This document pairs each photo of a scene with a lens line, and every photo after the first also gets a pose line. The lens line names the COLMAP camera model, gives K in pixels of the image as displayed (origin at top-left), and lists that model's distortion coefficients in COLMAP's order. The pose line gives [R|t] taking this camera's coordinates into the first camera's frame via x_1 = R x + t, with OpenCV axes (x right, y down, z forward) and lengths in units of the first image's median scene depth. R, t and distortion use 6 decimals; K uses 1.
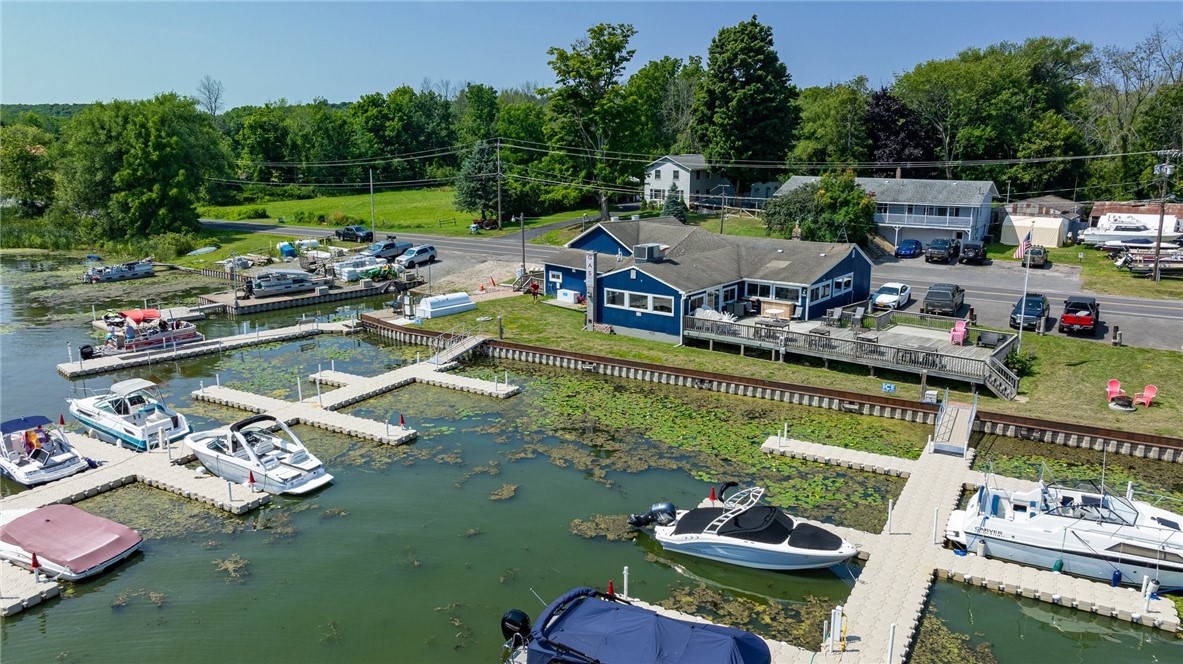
lens RADIAL K [[837.8, 0, 591.5], [0, 837.8, 332.0], [0, 0, 1]] dist [-0.012372, 0.000223]
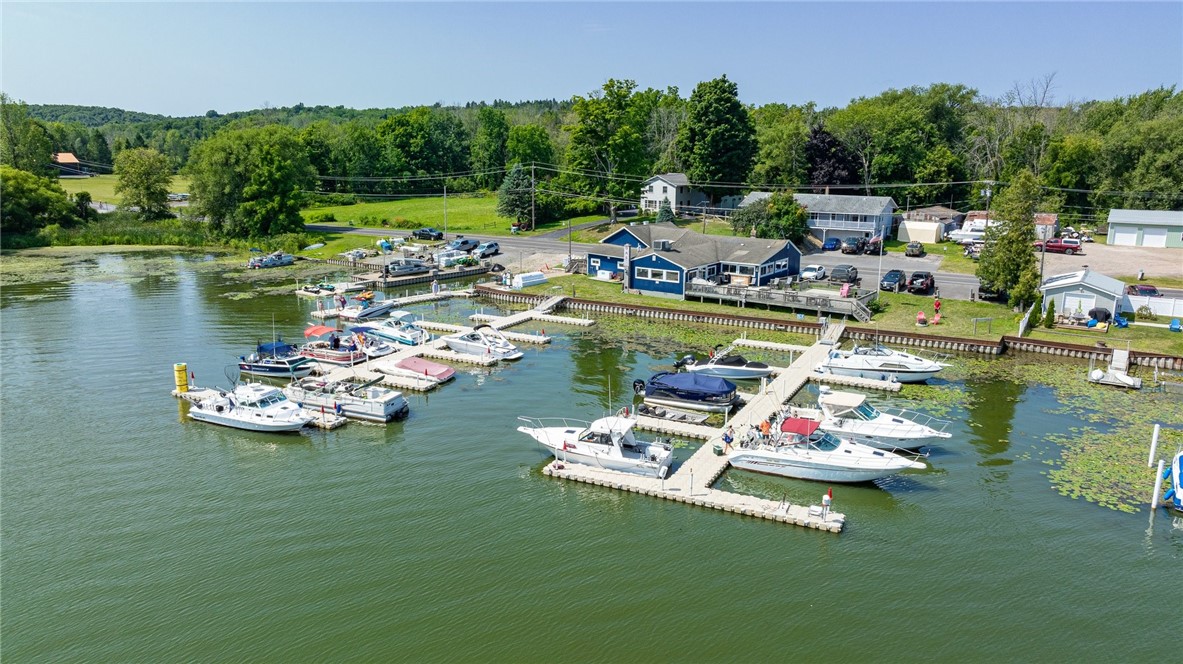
lens RADIAL K [[837.8, 0, 591.5], [0, 837.8, 332.0], [0, 0, 1]] dist [-0.012372, 0.000223]
pose [[0.999180, -0.004440, 0.040255, -0.090046], [0.004498, 0.999989, -0.001346, 0.050358], [-0.040249, 0.001526, 0.999189, -0.412720]]
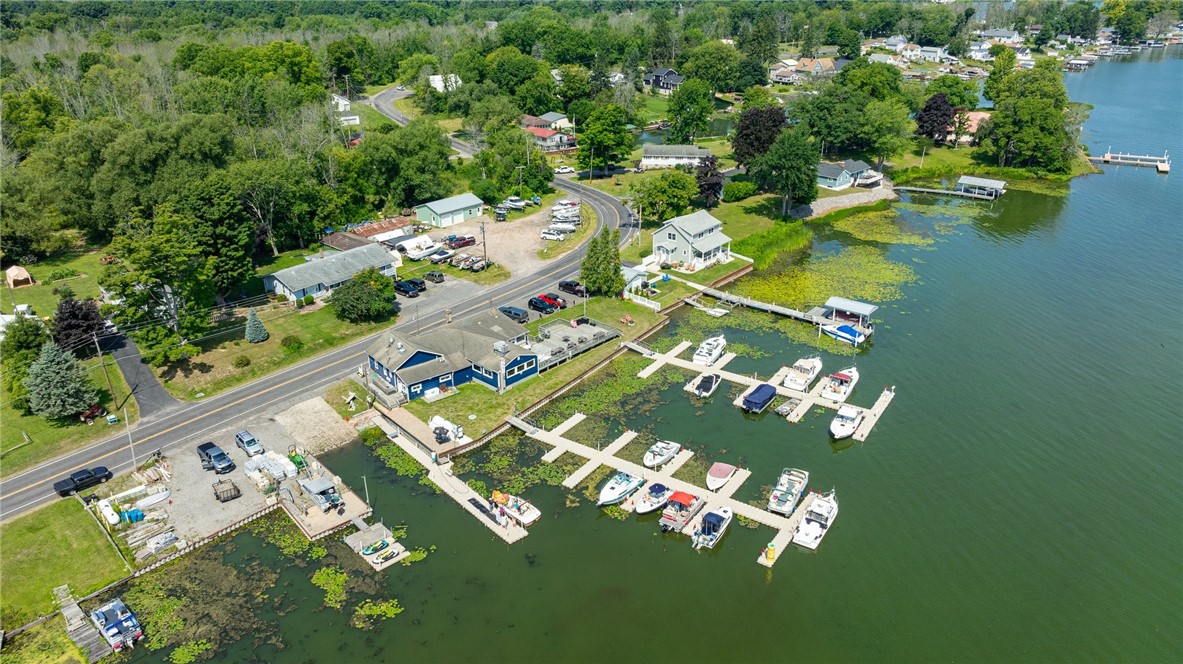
lens RADIAL K [[837.8, 0, 591.5], [0, 837.8, 332.0], [0, 0, 1]] dist [-0.012372, 0.000223]
pose [[0.087538, -0.404027, 0.910549, -1.243368], [0.231159, 0.897346, 0.375945, -0.594442], [-0.968970, 0.177572, 0.171946, 0.267021]]
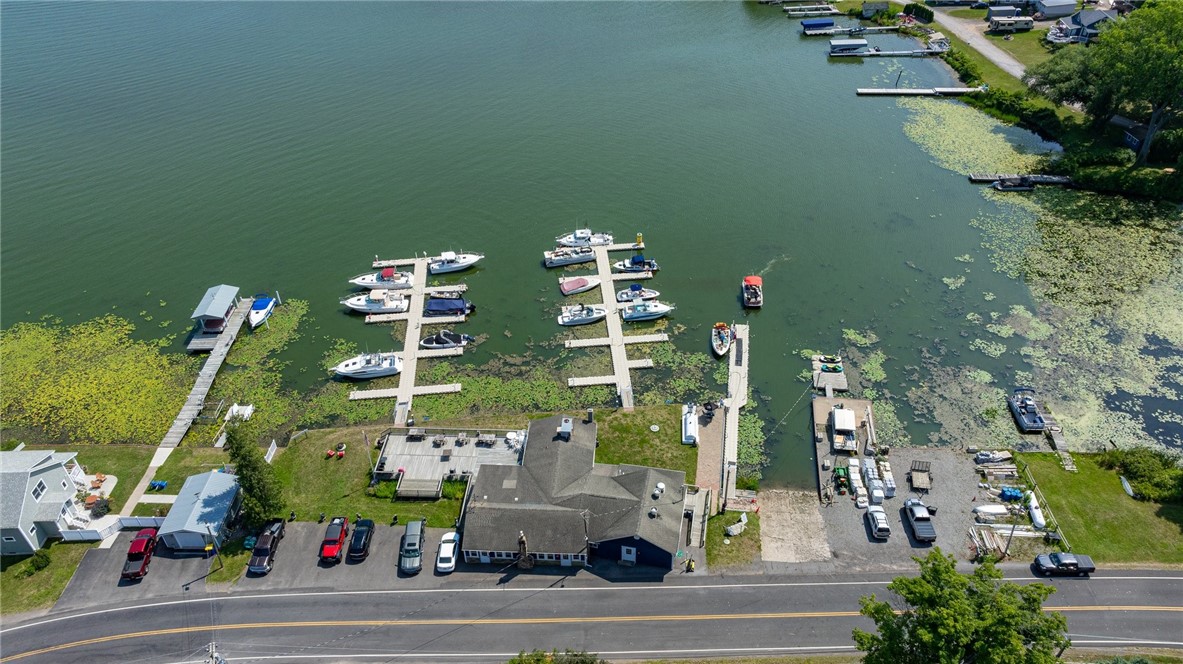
lens RADIAL K [[837.8, 0, 591.5], [0, 837.8, 332.0], [0, 0, 1]] dist [-0.012372, 0.000223]
pose [[-0.821104, 0.358960, -0.443774, 0.487626], [-0.110329, 0.663010, 0.740435, -1.017330], [0.560014, 0.656936, -0.504797, 1.189628]]
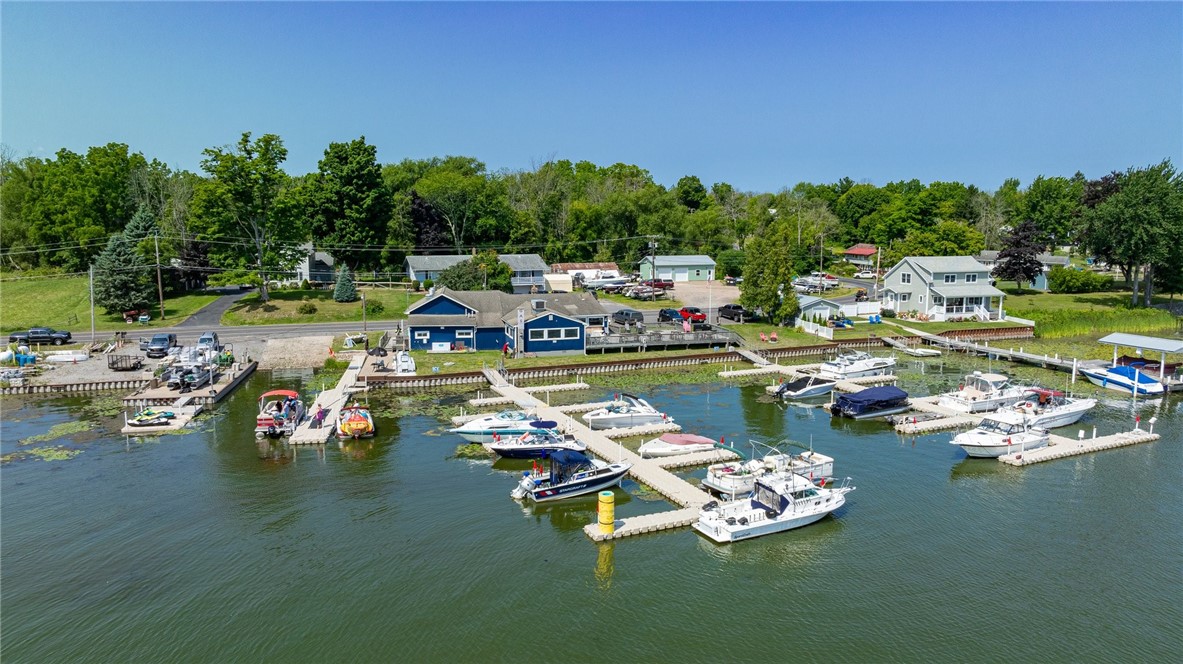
lens RADIAL K [[837.8, 0, 591.5], [0, 837.8, 332.0], [0, 0, 1]] dist [-0.012372, 0.000223]
pose [[0.584239, -0.111127, 0.803938, -0.786874], [0.180005, 0.983652, 0.005155, -0.022691], [-0.791368, 0.141701, 0.594691, -0.022287]]
